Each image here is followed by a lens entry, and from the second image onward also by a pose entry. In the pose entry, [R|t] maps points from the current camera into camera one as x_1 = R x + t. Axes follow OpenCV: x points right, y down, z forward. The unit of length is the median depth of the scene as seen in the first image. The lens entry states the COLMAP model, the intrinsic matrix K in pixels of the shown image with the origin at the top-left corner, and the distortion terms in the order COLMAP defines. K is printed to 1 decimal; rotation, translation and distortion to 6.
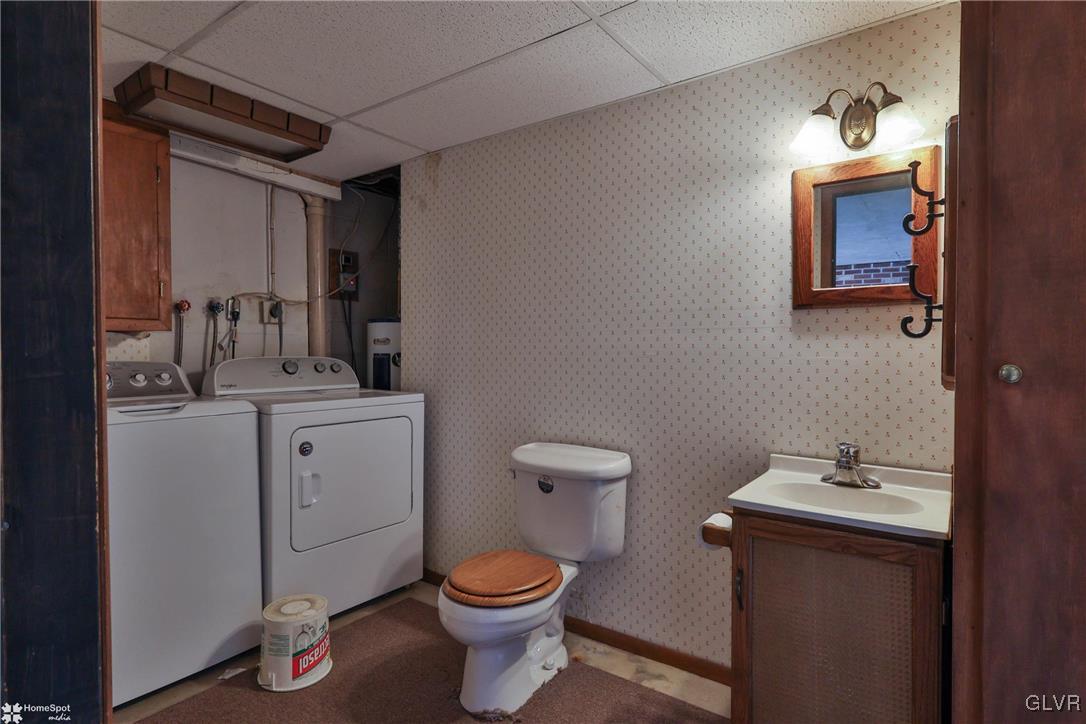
lens RADIAL K [[541.9, 0, 538.1], [0, 541.9, 362.9], [0, 0, 1]] dist [0.002030, 0.001886]
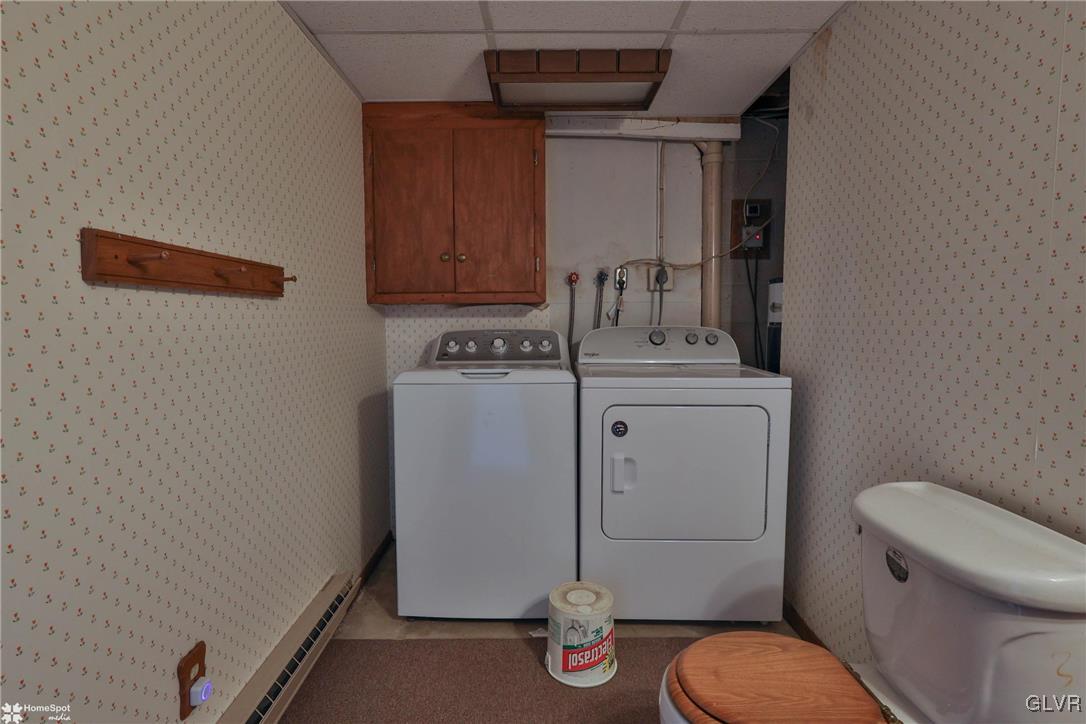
lens RADIAL K [[541.9, 0, 538.1], [0, 541.9, 362.9], [0, 0, 1]] dist [0.002030, 0.001886]
pose [[0.601518, 0.061394, -0.796497, 0.189563], [-0.013996, 0.997699, 0.066332, -0.008610], [0.798737, -0.028752, 0.600993, 0.334194]]
